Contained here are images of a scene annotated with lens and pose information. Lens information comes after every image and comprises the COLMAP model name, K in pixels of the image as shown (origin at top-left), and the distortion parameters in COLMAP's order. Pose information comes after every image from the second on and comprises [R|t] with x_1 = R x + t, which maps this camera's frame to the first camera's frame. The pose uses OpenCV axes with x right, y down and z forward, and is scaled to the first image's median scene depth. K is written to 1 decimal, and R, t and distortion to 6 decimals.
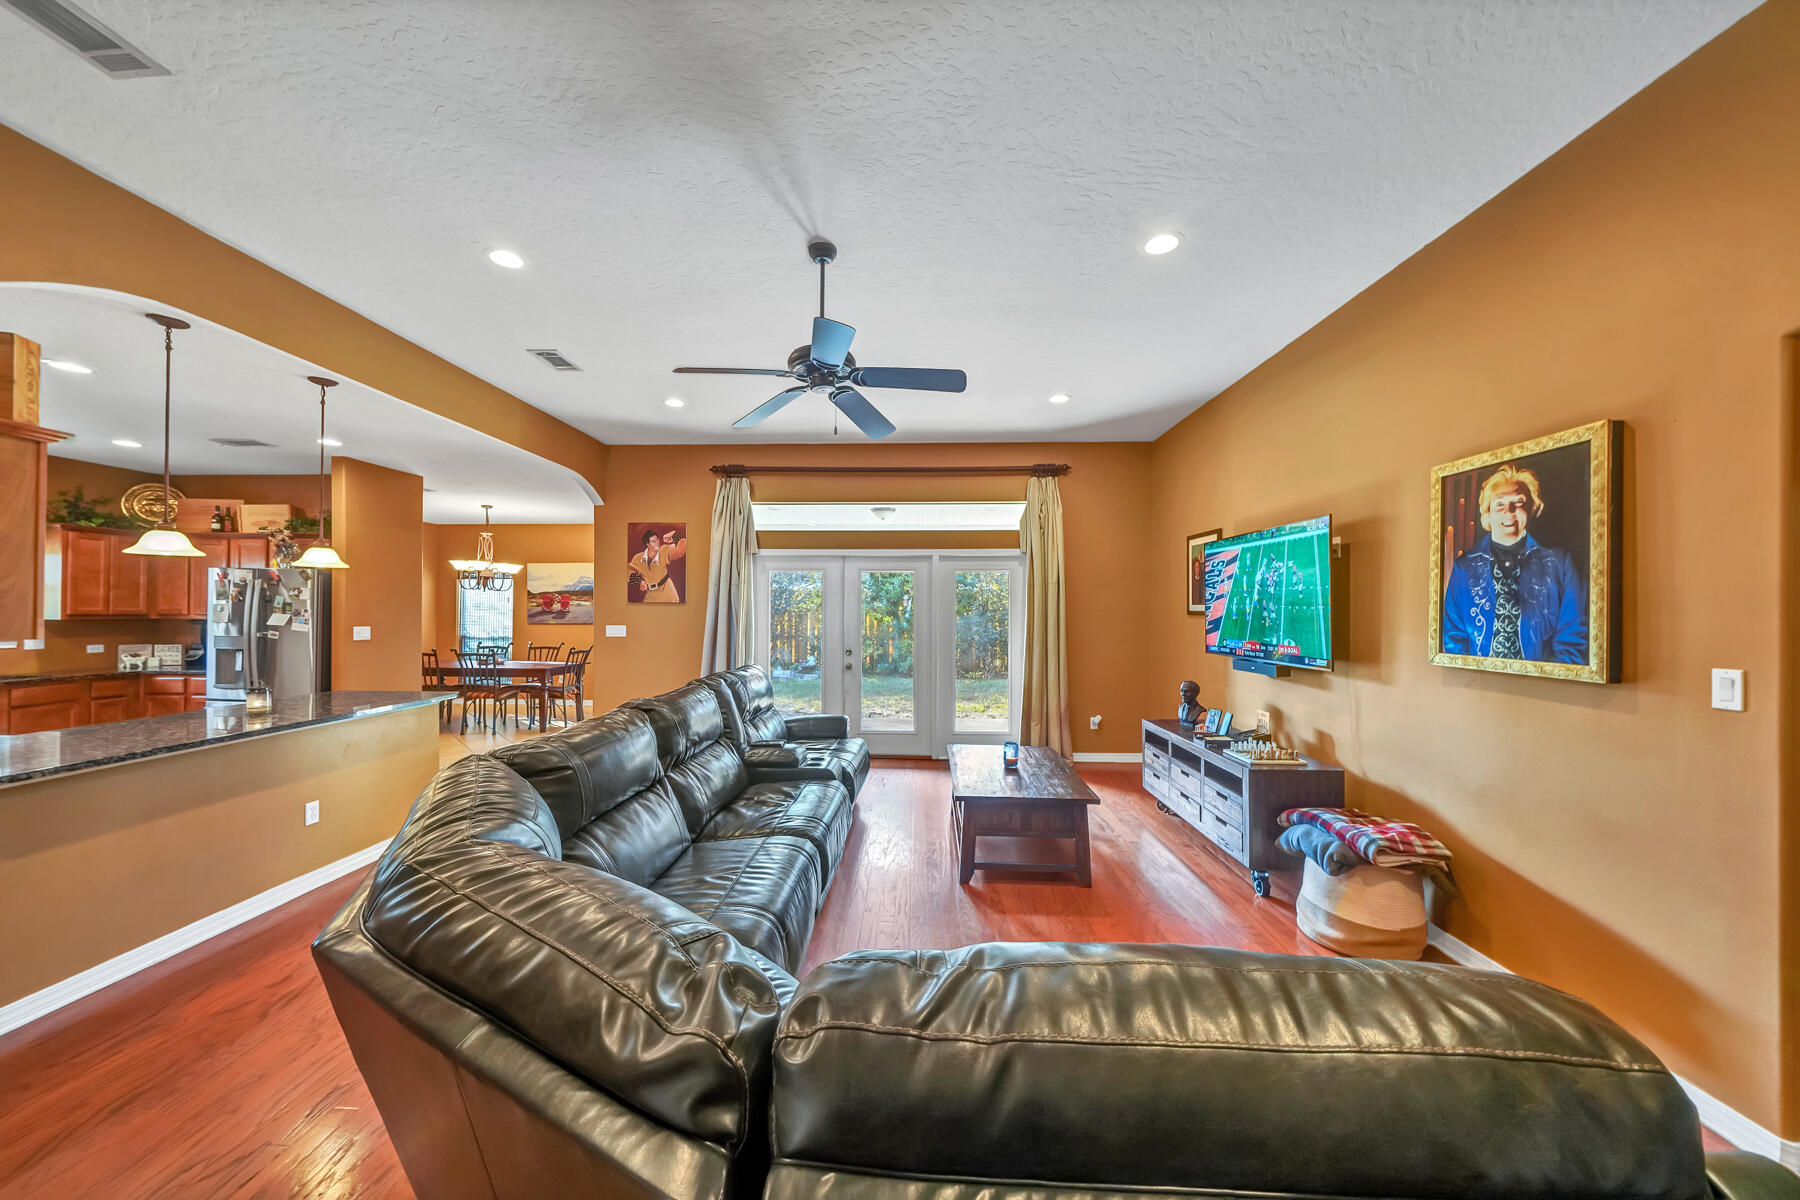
lens RADIAL K [[626.4, 0, 894.0], [0, 626.4, 604.7], [0, 0, 1]] dist [-0.000987, 0.000058]
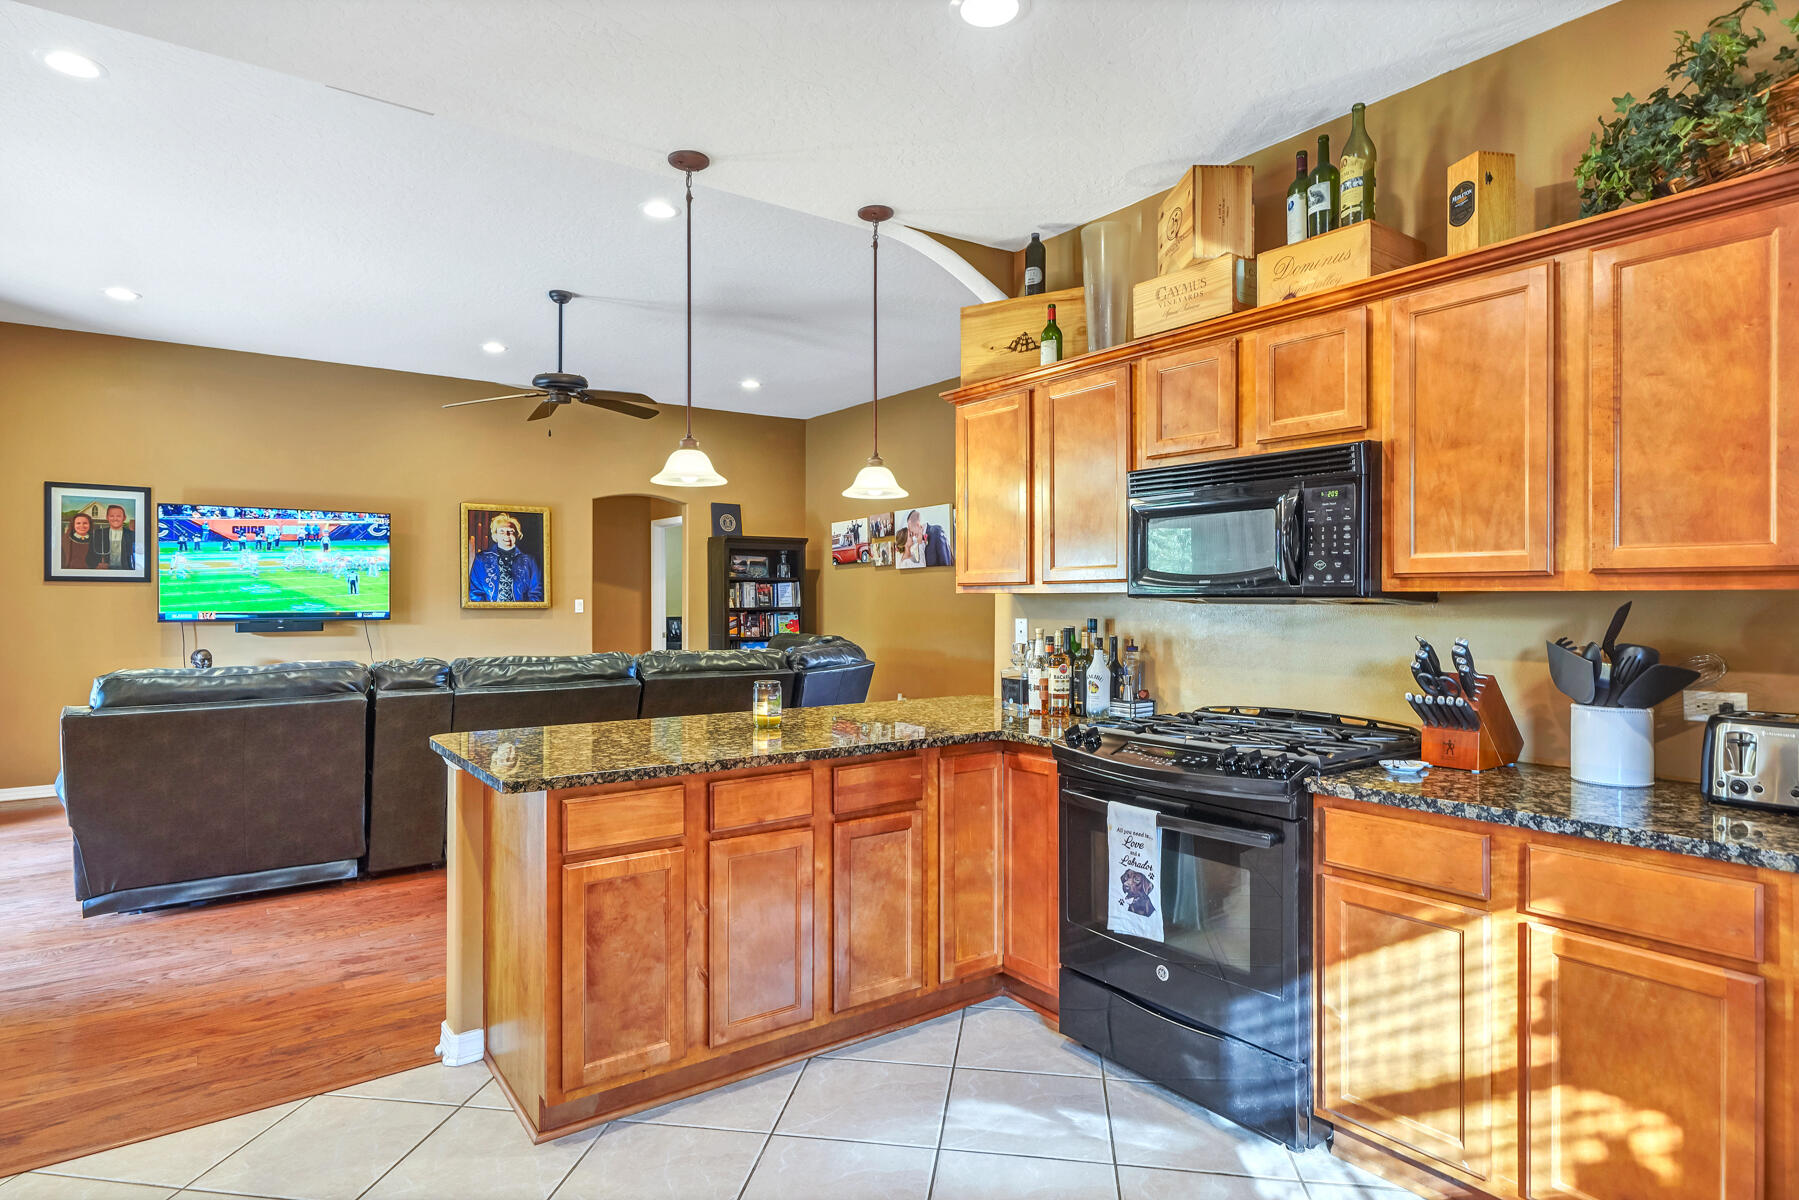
lens RADIAL K [[954.0, 0, 901.8], [0, 954.0, 598.2], [0, 0, 1]] dist [0.001342, 0.000015]
pose [[-0.622156, -0.008337, 0.782849, -1.500409], [-0.009103, 0.999953, 0.003415, 0.029438], [-0.782840, -0.005001, -0.622203, 1.198768]]
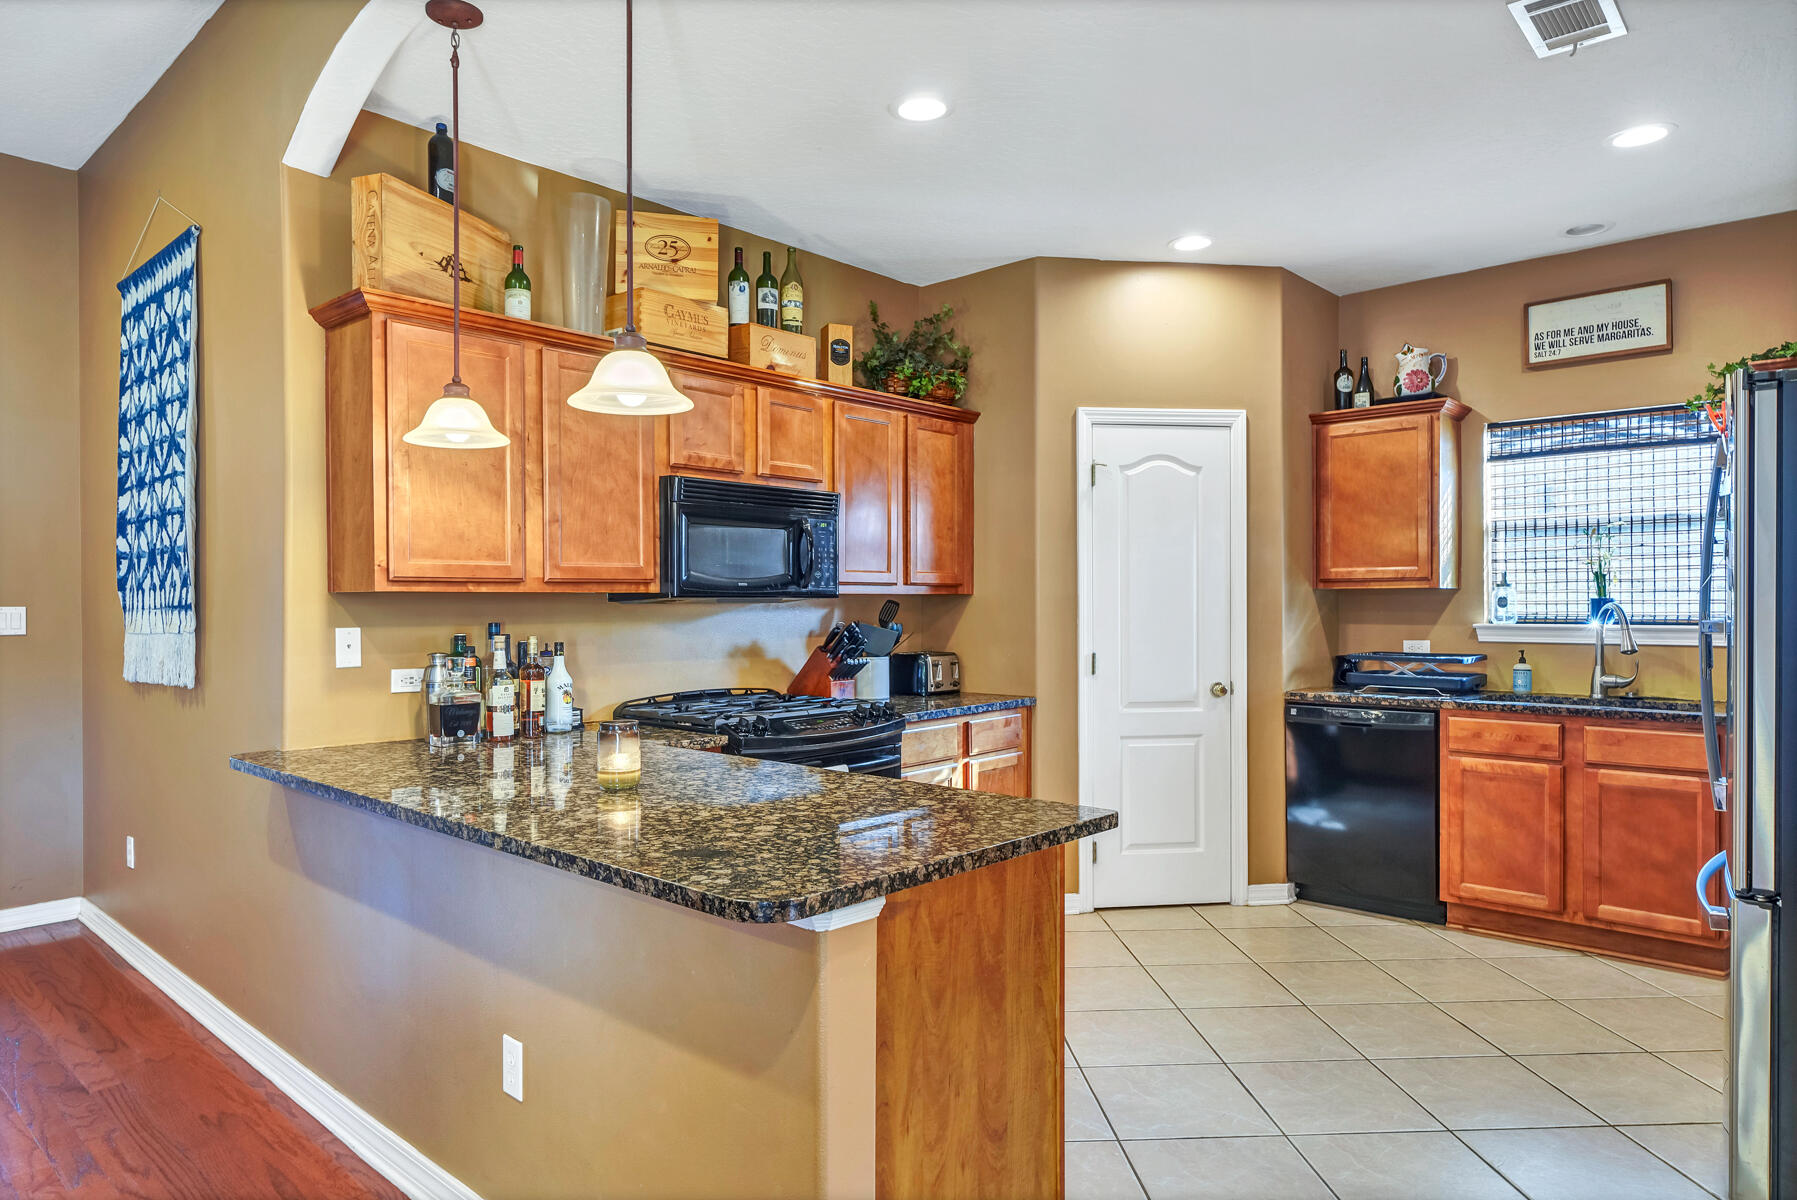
lens RADIAL K [[1084.1, 0, 900.6], [0, 1084.1, 605.9], [0, 0, 1]] dist [-0.001028, -0.000025]
pose [[-0.645000, -0.002706, -0.764178, -0.318976], [0.003446, 0.999973, -0.006450, 0.044923], [0.764175, -0.006794, -0.644973, 1.315272]]
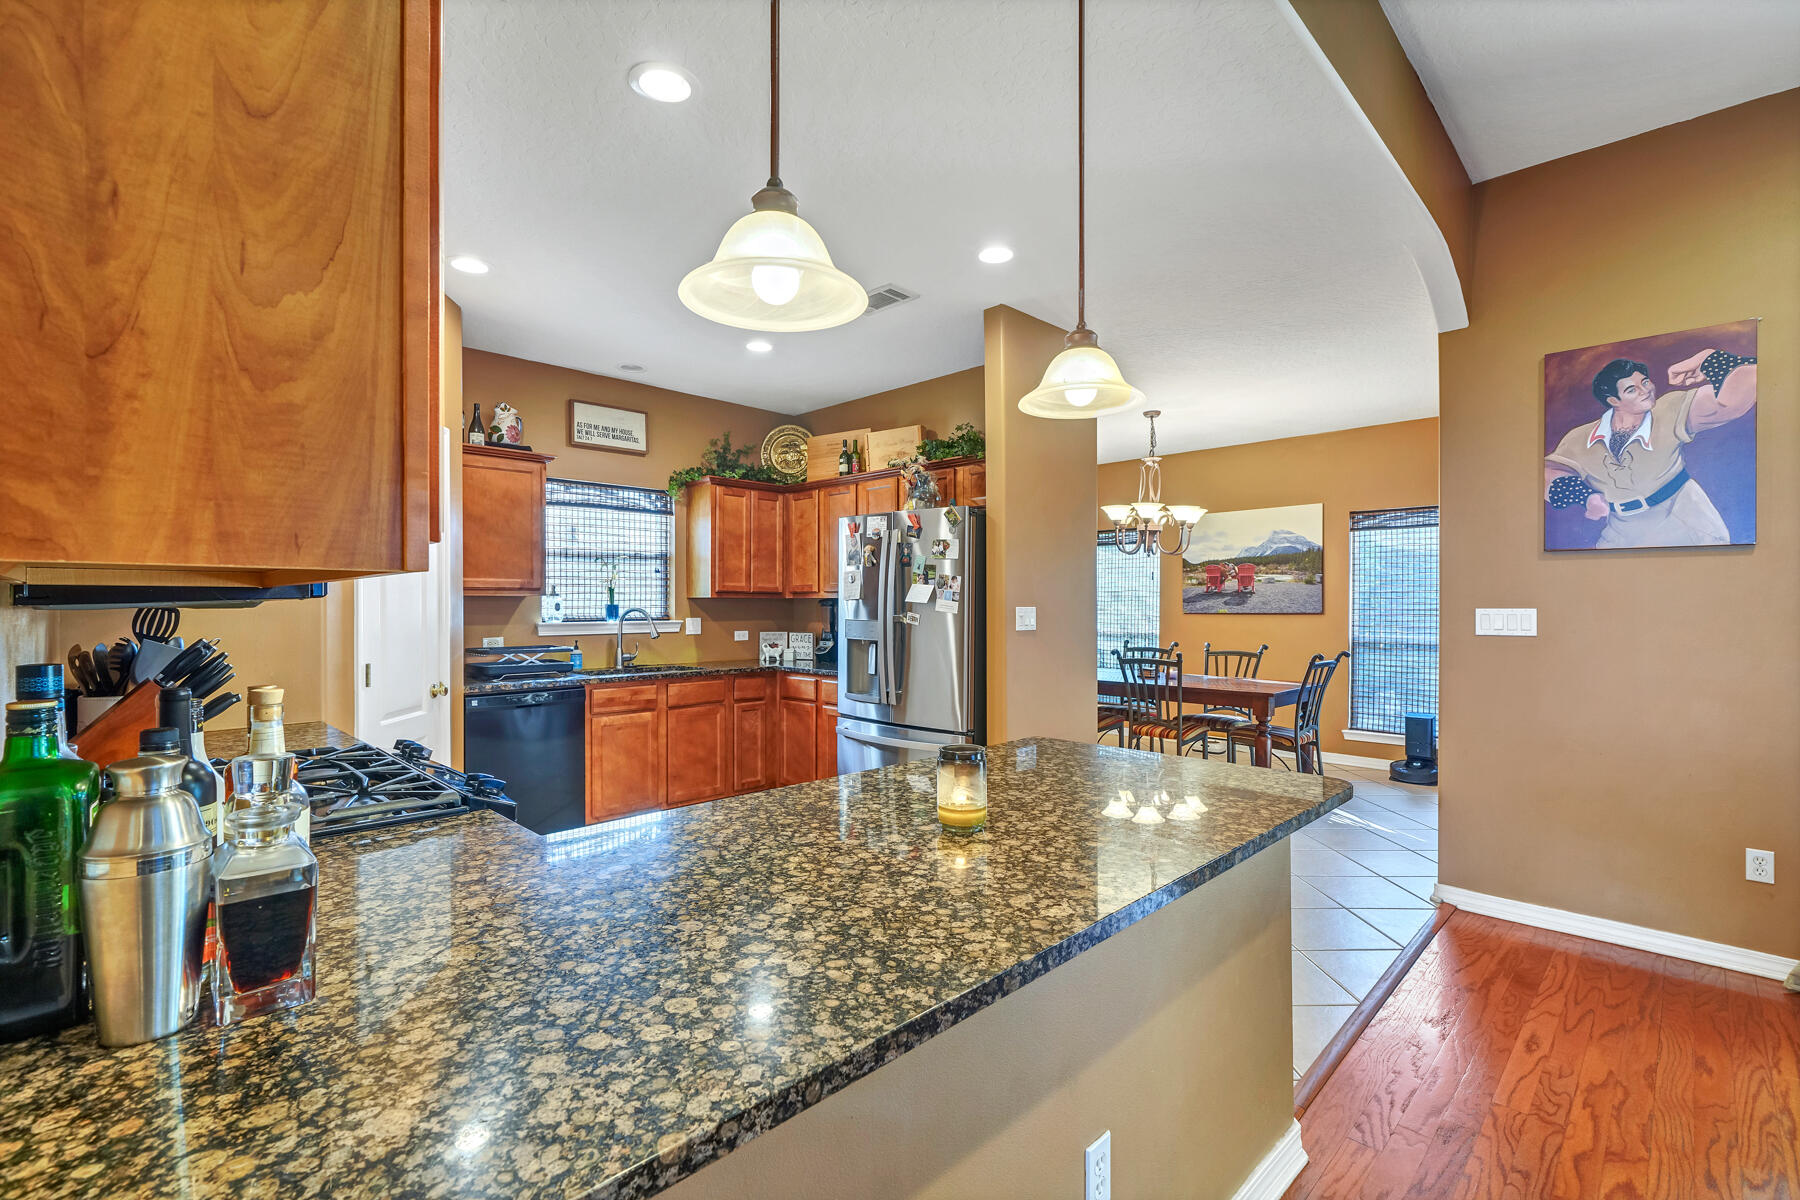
lens RADIAL K [[813.2, 0, 909.8], [0, 813.2, 602.5], [0, 0, 1]] dist [-0.001800, -0.000060]
pose [[0.743909, -0.004502, -0.668265, -0.431636], [0.007357, 0.999972, 0.001454, 0.028847], [0.668240, -0.005998, 0.743921, 0.380017]]
